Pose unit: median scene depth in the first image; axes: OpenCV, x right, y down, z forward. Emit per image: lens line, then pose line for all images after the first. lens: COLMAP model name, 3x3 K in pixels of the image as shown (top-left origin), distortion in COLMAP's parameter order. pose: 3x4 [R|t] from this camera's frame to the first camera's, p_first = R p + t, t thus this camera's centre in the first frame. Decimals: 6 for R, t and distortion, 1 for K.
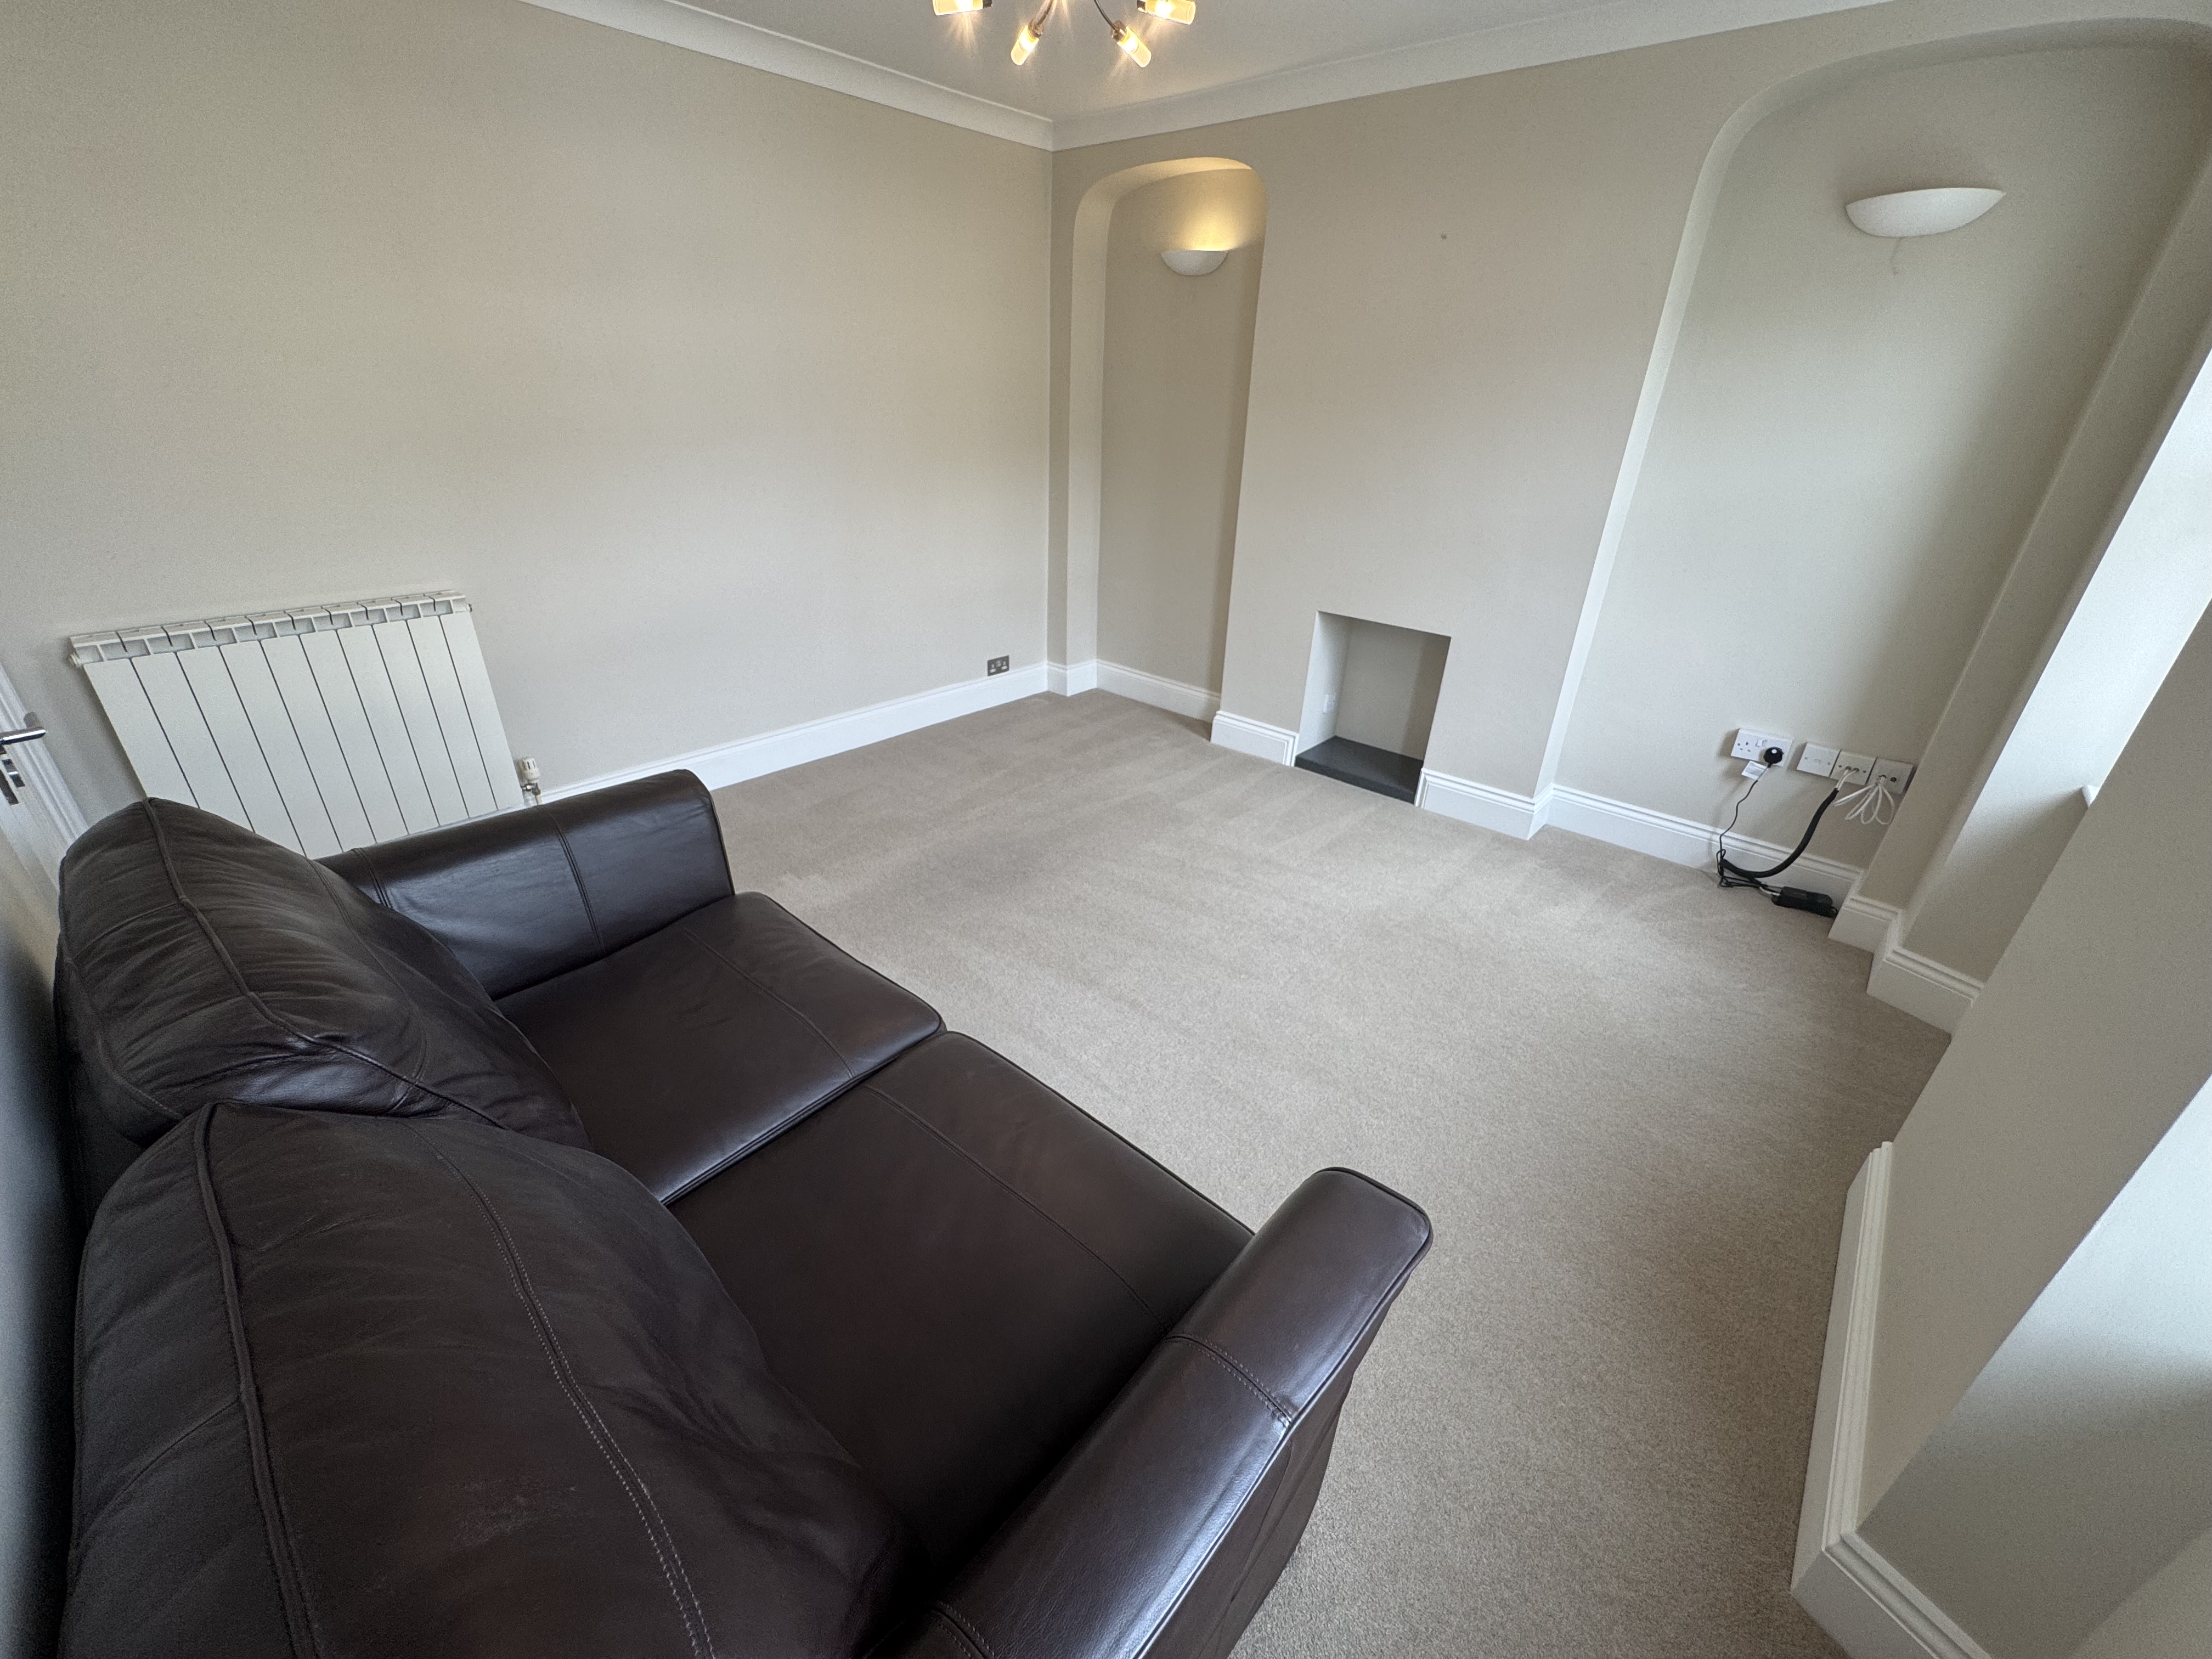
lens RADIAL K [[887.2, 0, 1103.7], [0, 887.2, 825.9], [0, 0, 1]] dist [-0.000942, 0.000332]
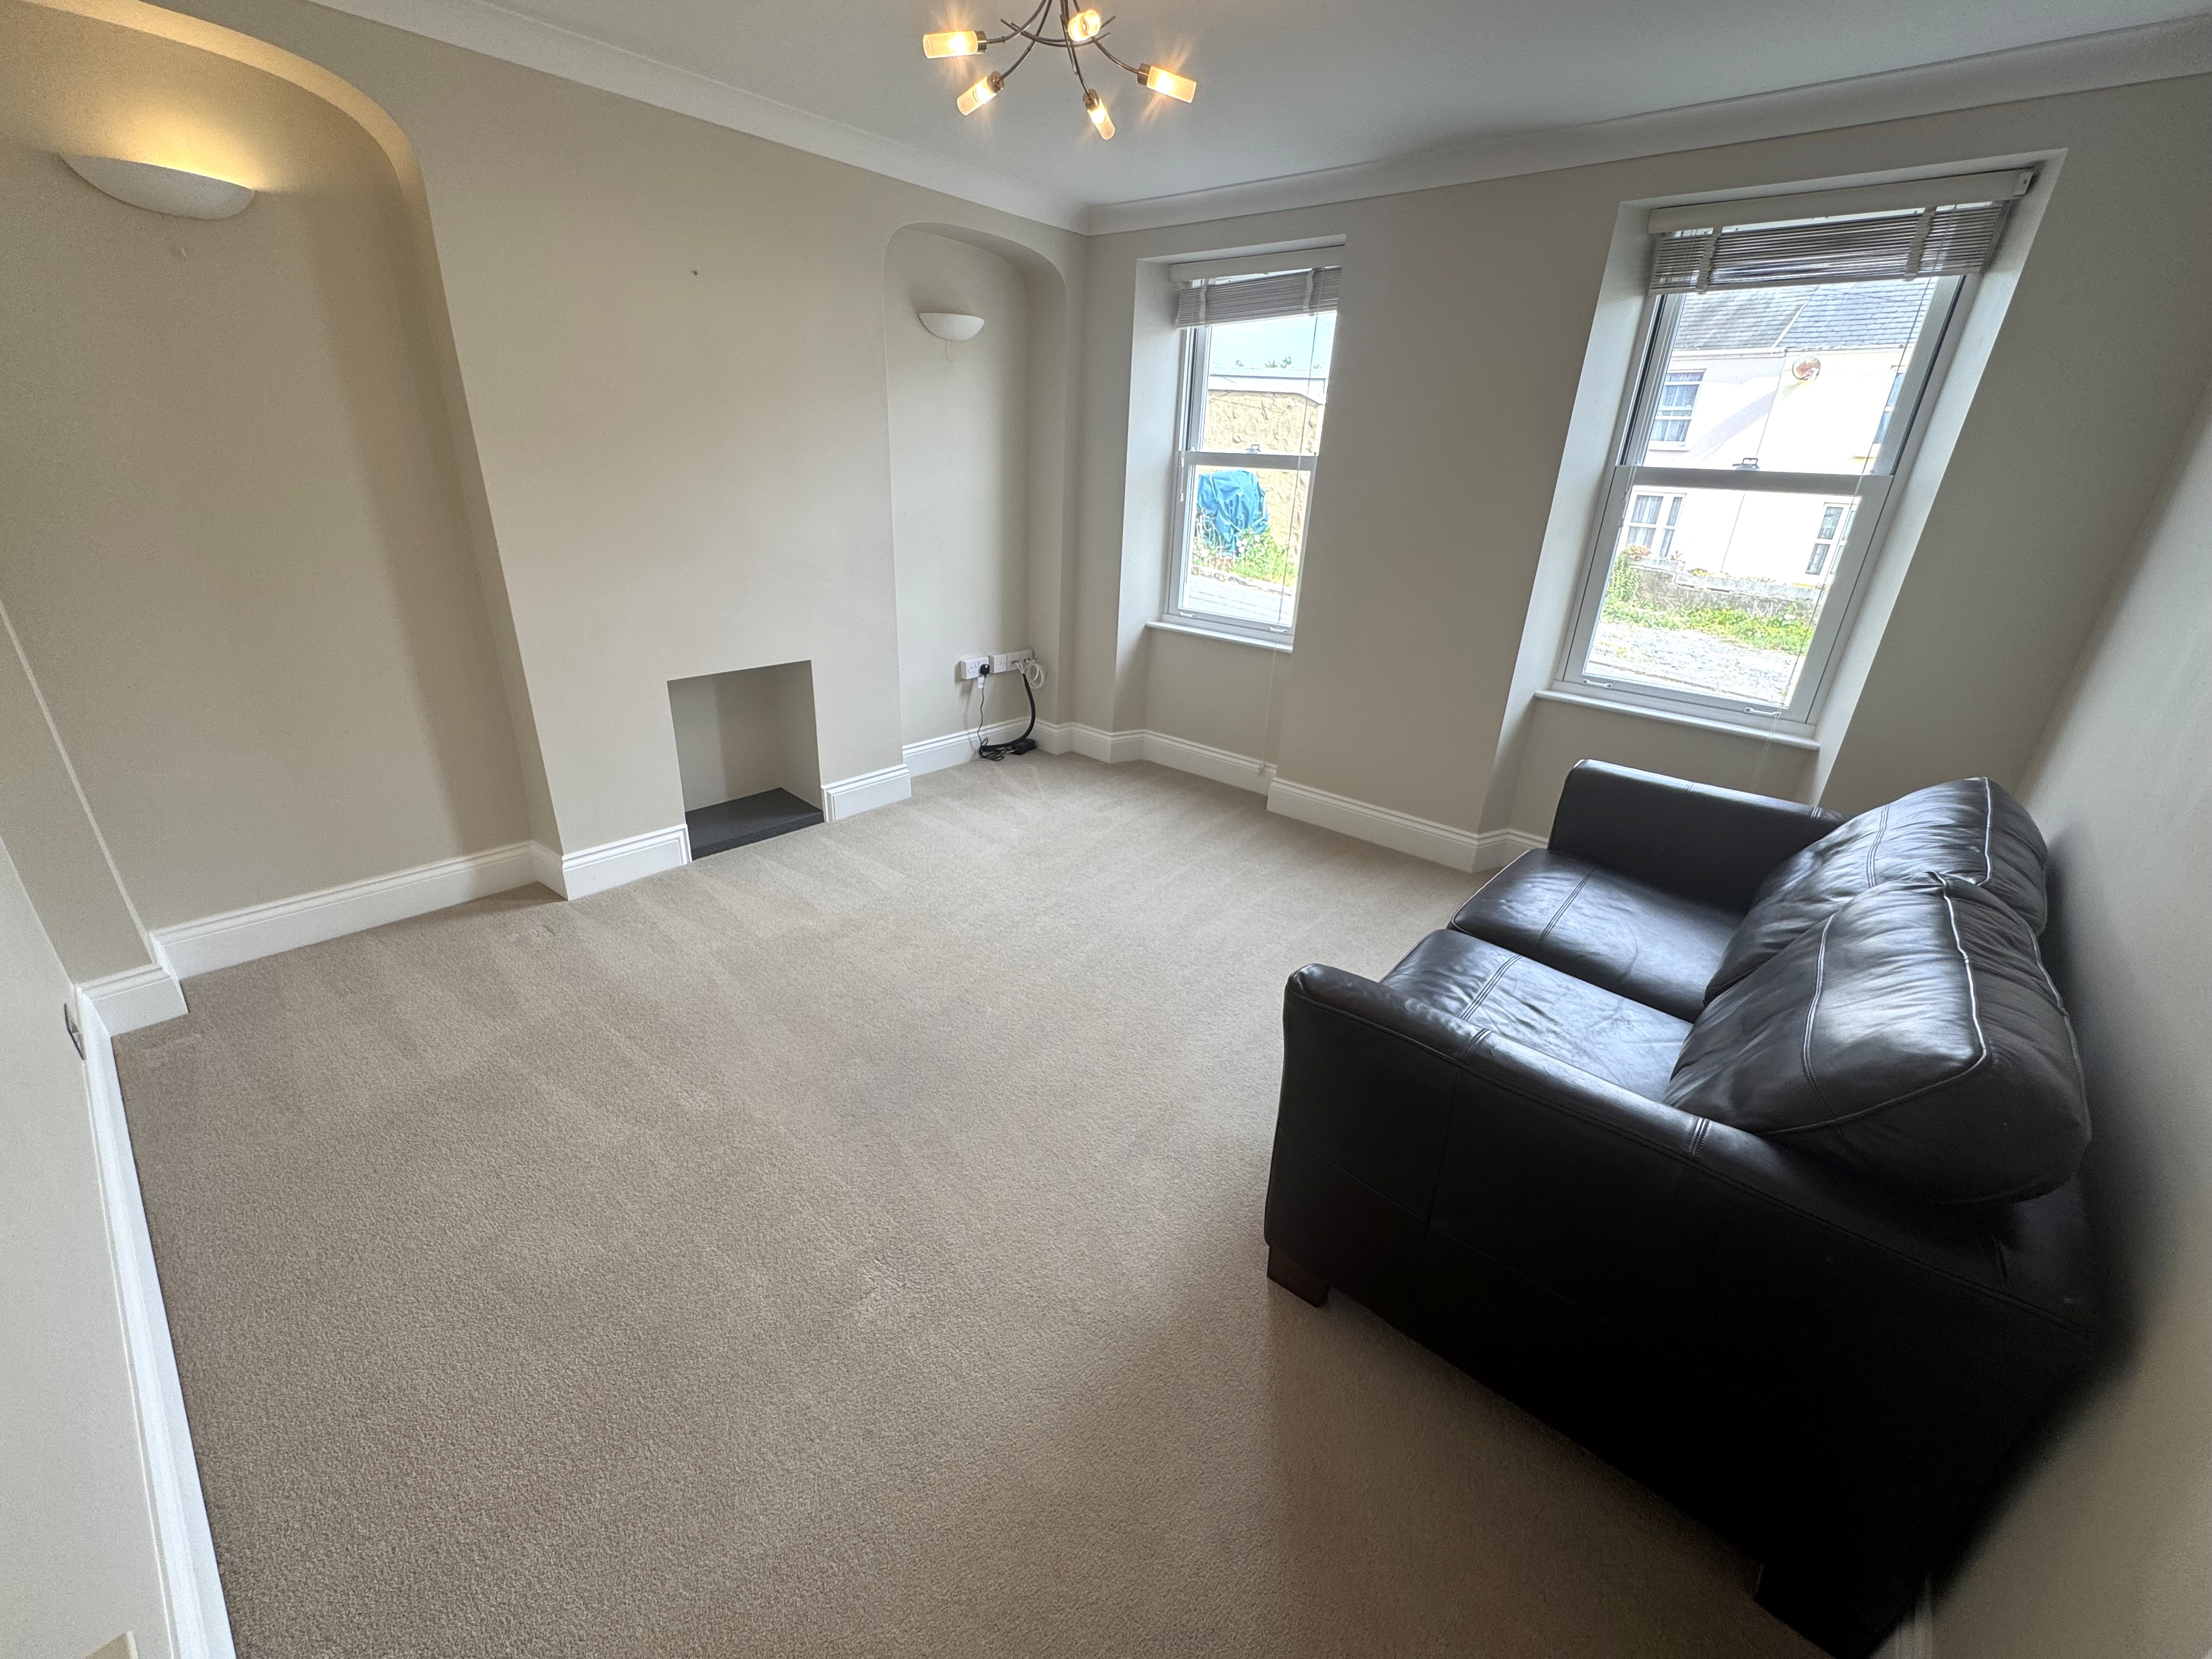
lens RADIAL K [[887.2, 0, 1103.7], [0, 887.2, 825.9], [0, 0, 1]] dist [-0.000942, 0.000332]
pose [[-0.006430, -0.401421, 0.915871, -0.620120], [0.417653, 0.831102, 0.367200, -0.273360], [-0.908584, 0.384877, 0.162311, 0.555443]]
